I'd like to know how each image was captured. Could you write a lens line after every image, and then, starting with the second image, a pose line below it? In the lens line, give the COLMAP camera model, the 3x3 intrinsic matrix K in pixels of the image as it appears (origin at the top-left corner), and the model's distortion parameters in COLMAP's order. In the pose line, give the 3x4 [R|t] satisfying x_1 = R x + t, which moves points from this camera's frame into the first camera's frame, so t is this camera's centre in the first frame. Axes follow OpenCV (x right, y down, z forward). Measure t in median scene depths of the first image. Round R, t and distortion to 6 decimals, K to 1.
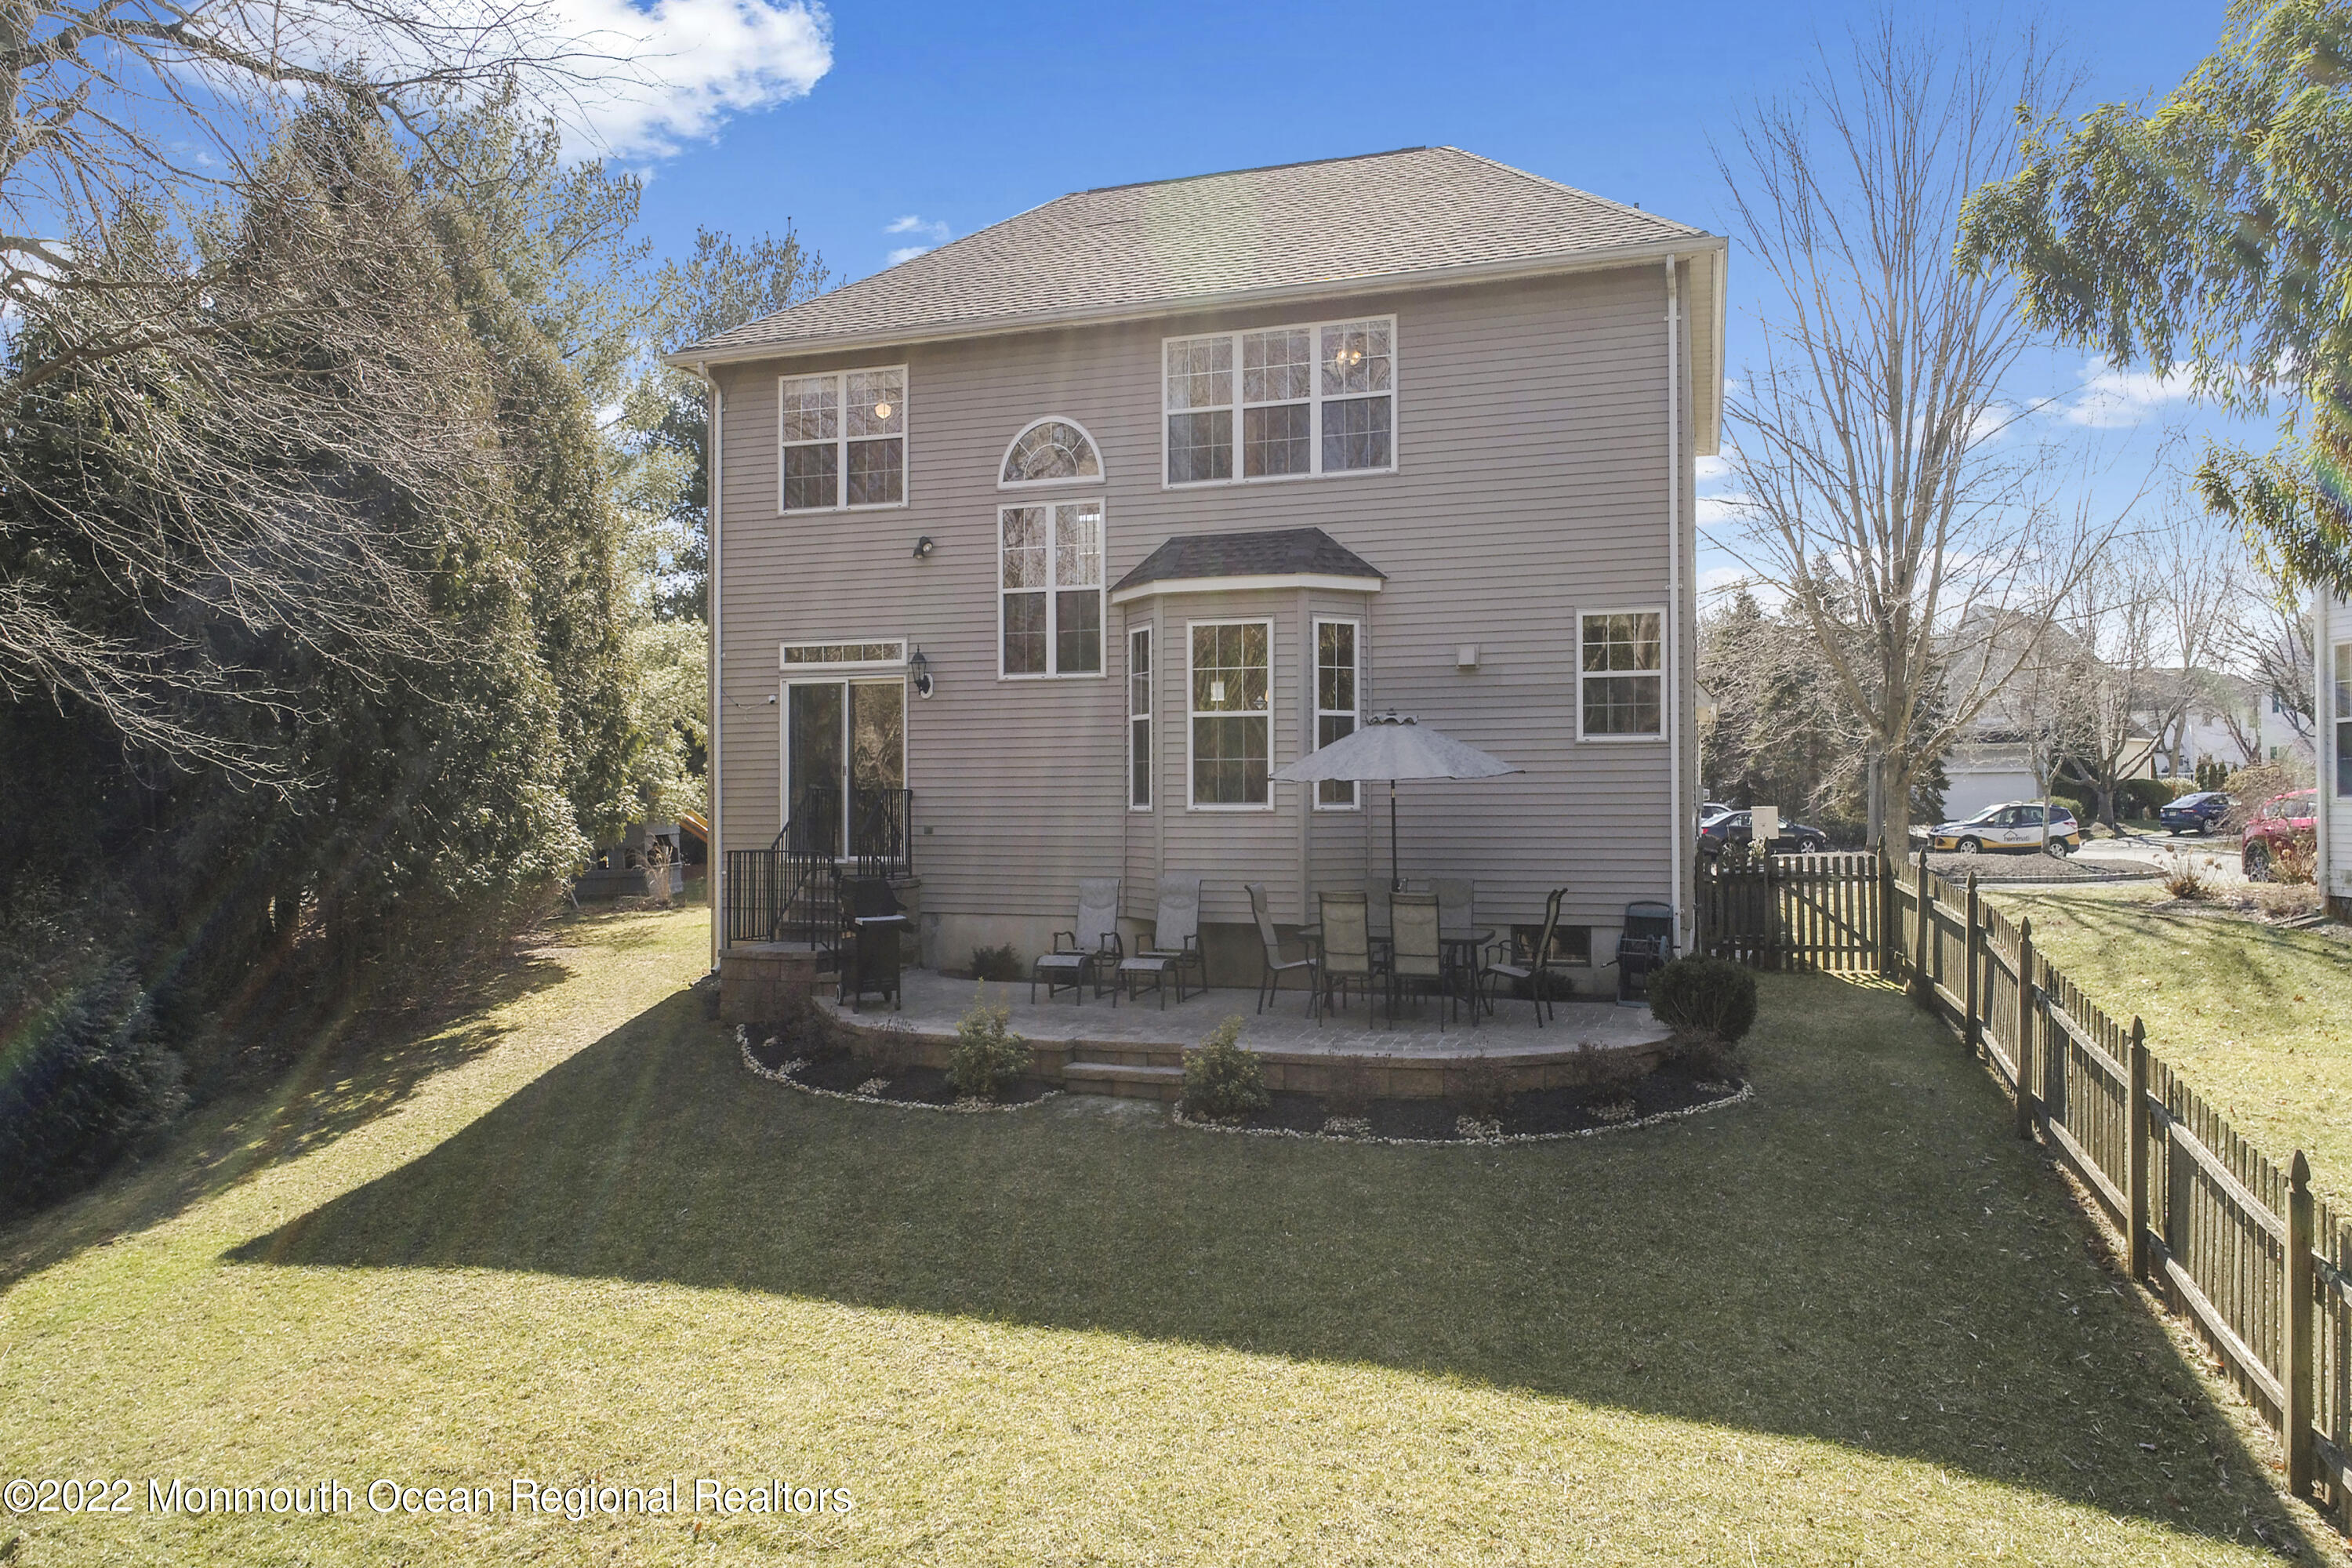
lens RADIAL K [[1571.0, 0, 1167.7], [0, 1571.0, 756.4], [0, 0, 1]] dist [-0.002765, 0.000062]
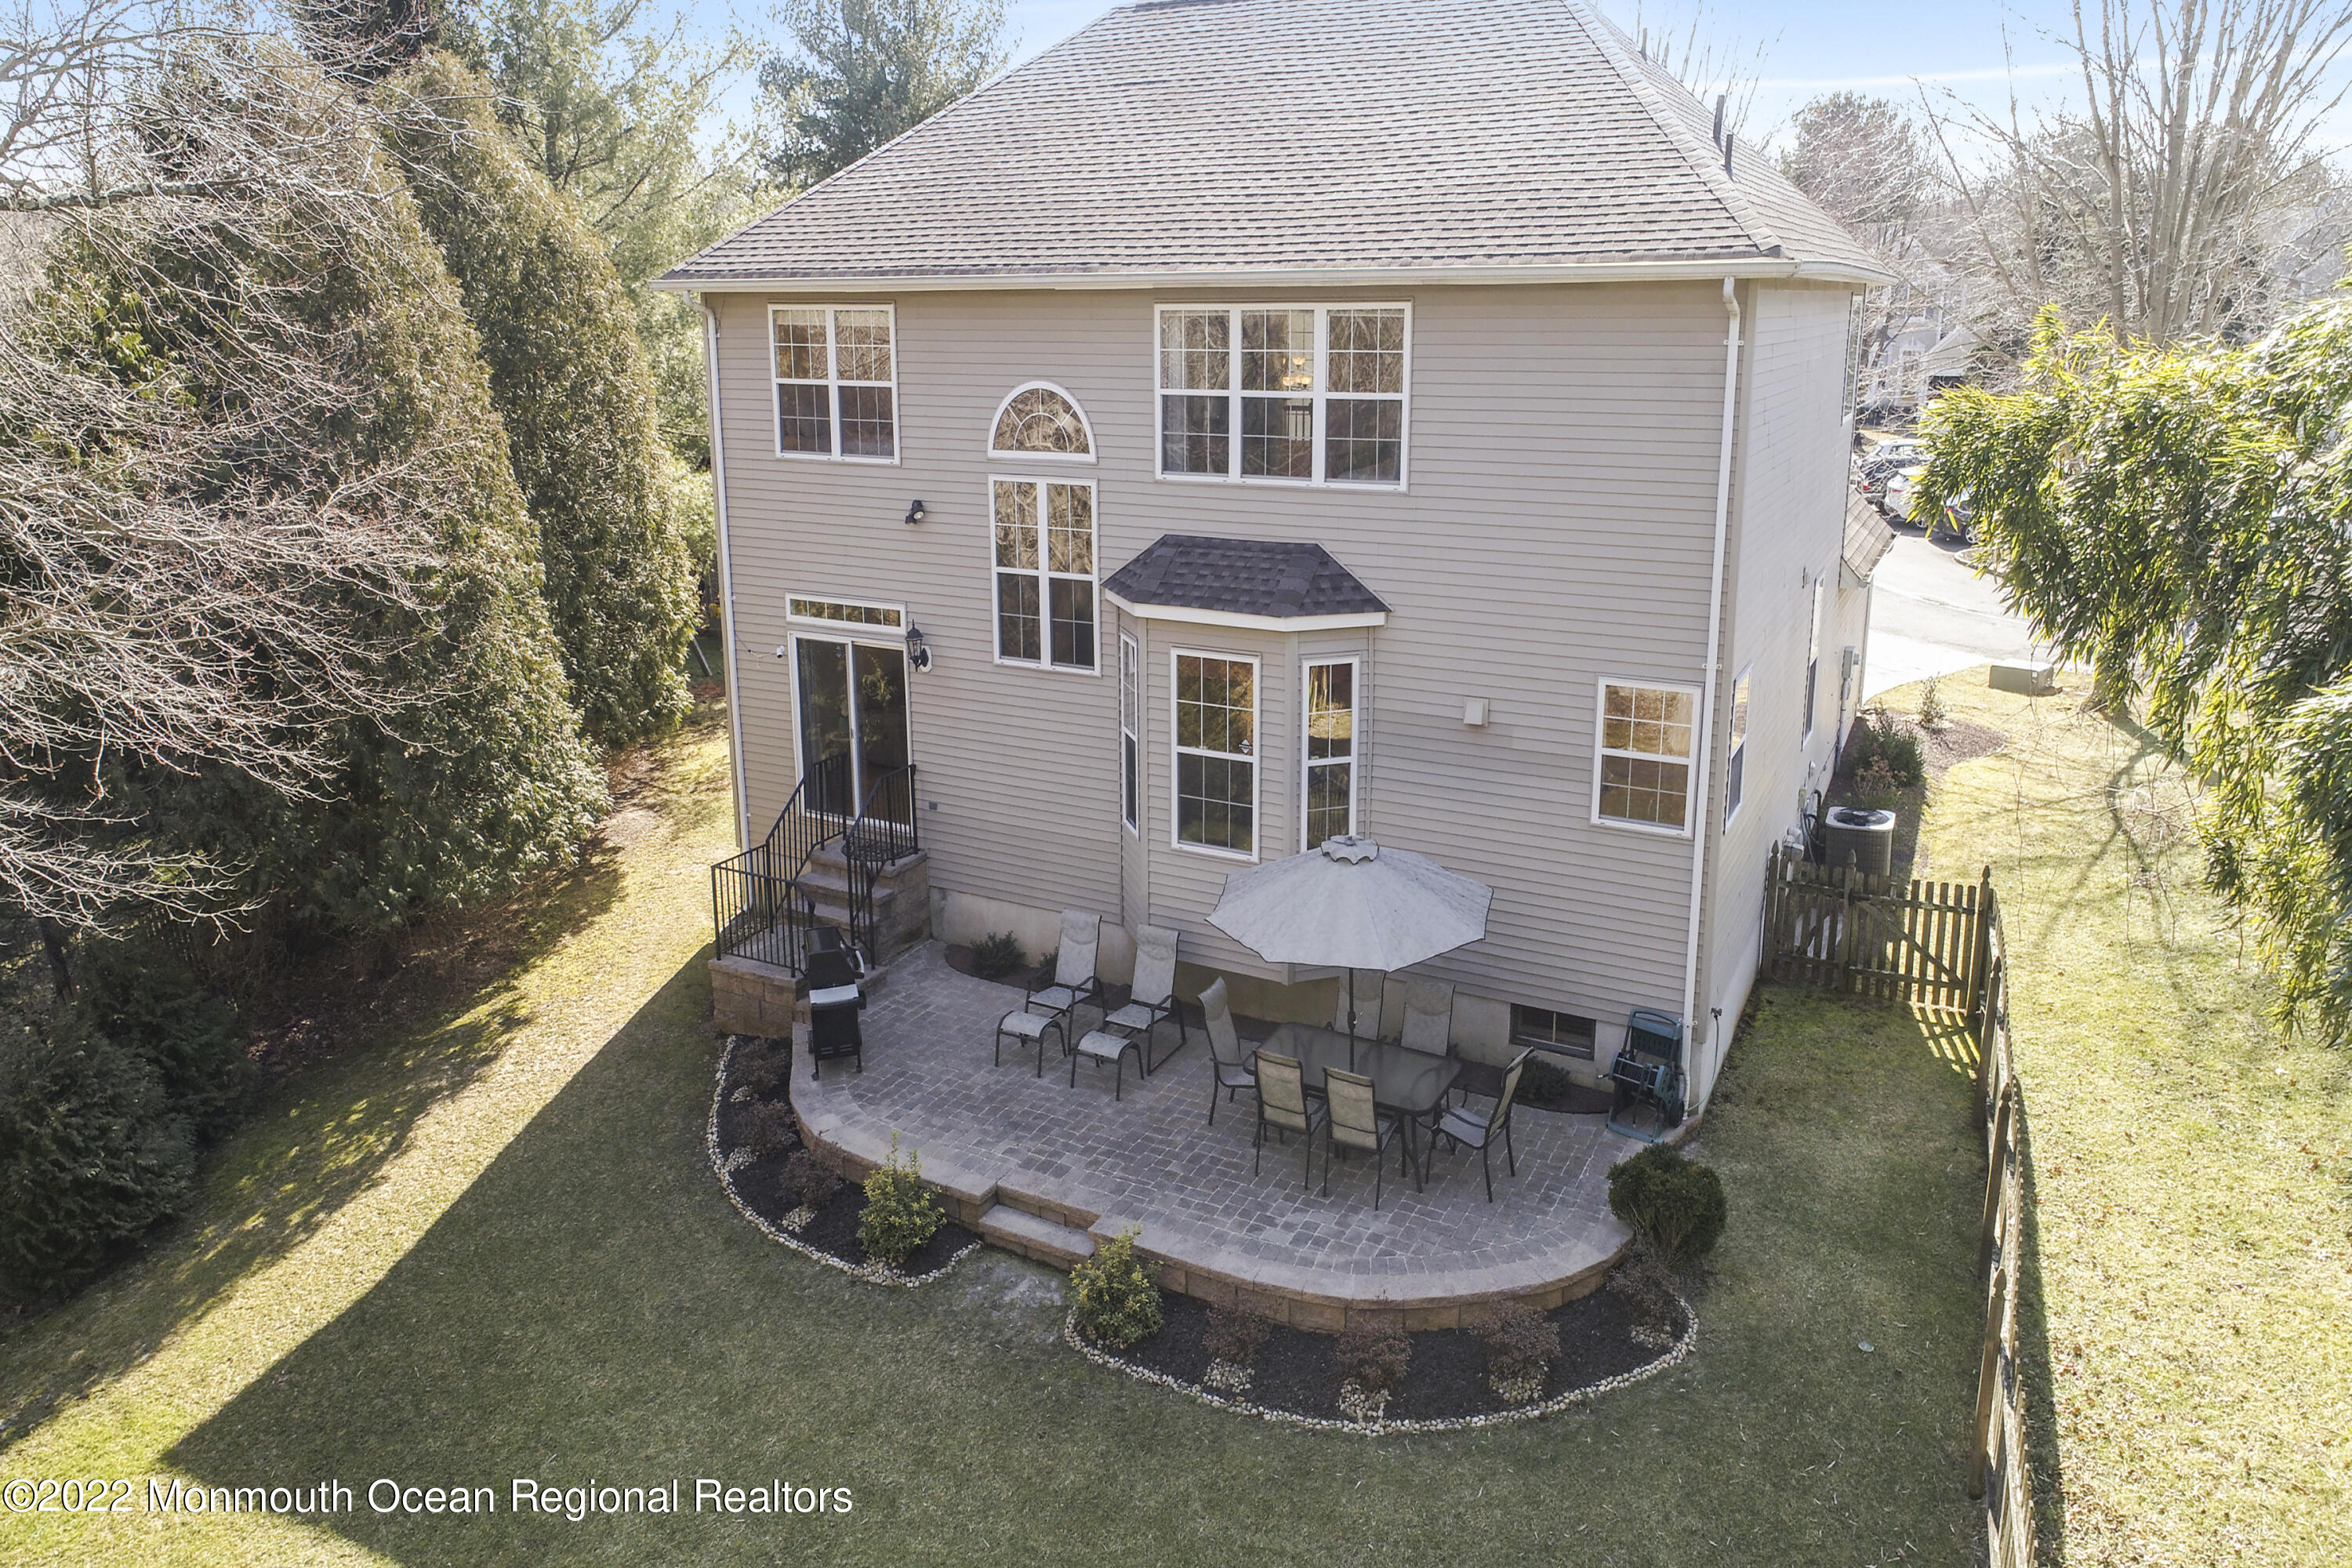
lens RADIAL K [[1600.8, 0, 1169.0], [0, 1600.8, 592.5], [0, 0, 1]] dist [-0.001498, 0.000711]
pose [[0.986168, 0.026336, -0.163640, 0.158815], [0.010178, 0.975810, 0.218383, -0.313761], [0.165433, -0.217028, 0.962045, 0.112476]]
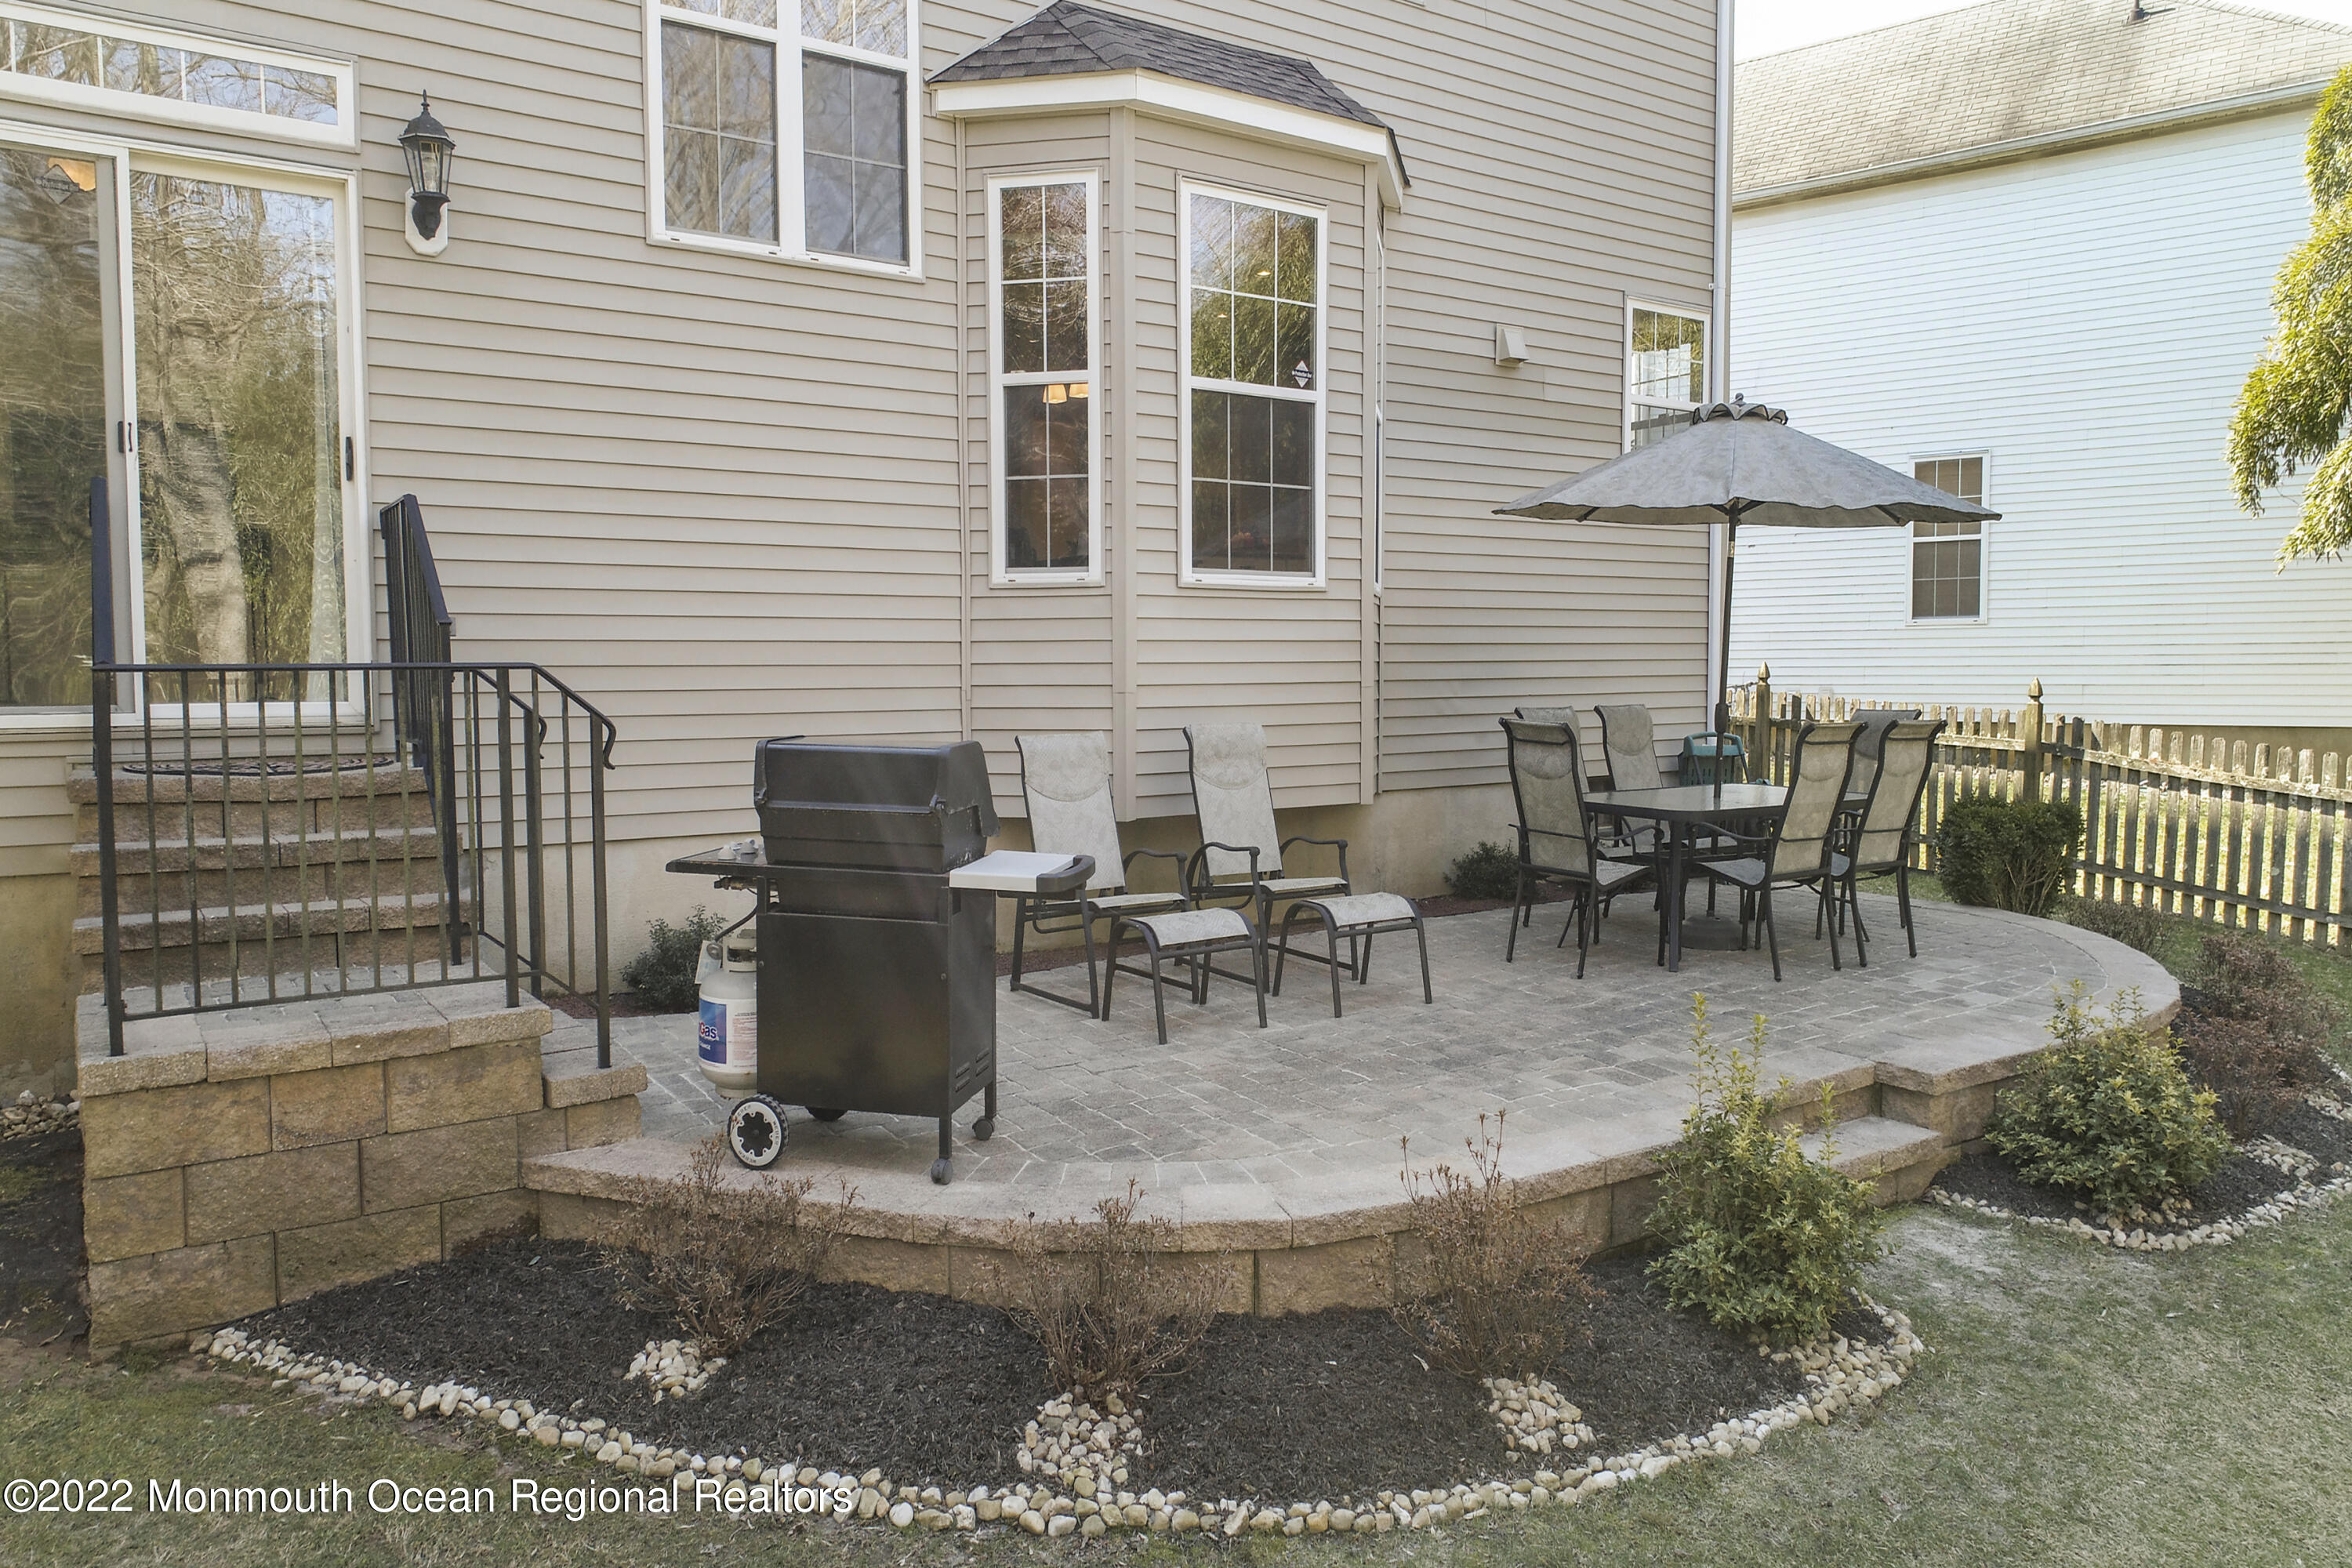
lens RADIAL K [[1571.0, 0, 1167.7], [0, 1571.0, 756.4], [0, 0, 1]] dist [-0.002765, 0.000062]
pose [[0.616047, -0.044700, 0.786440, -0.359646], [-0.017852, 0.997340, 0.070671, 0.051881], [-0.787507, -0.057576, 0.613611, 0.689743]]
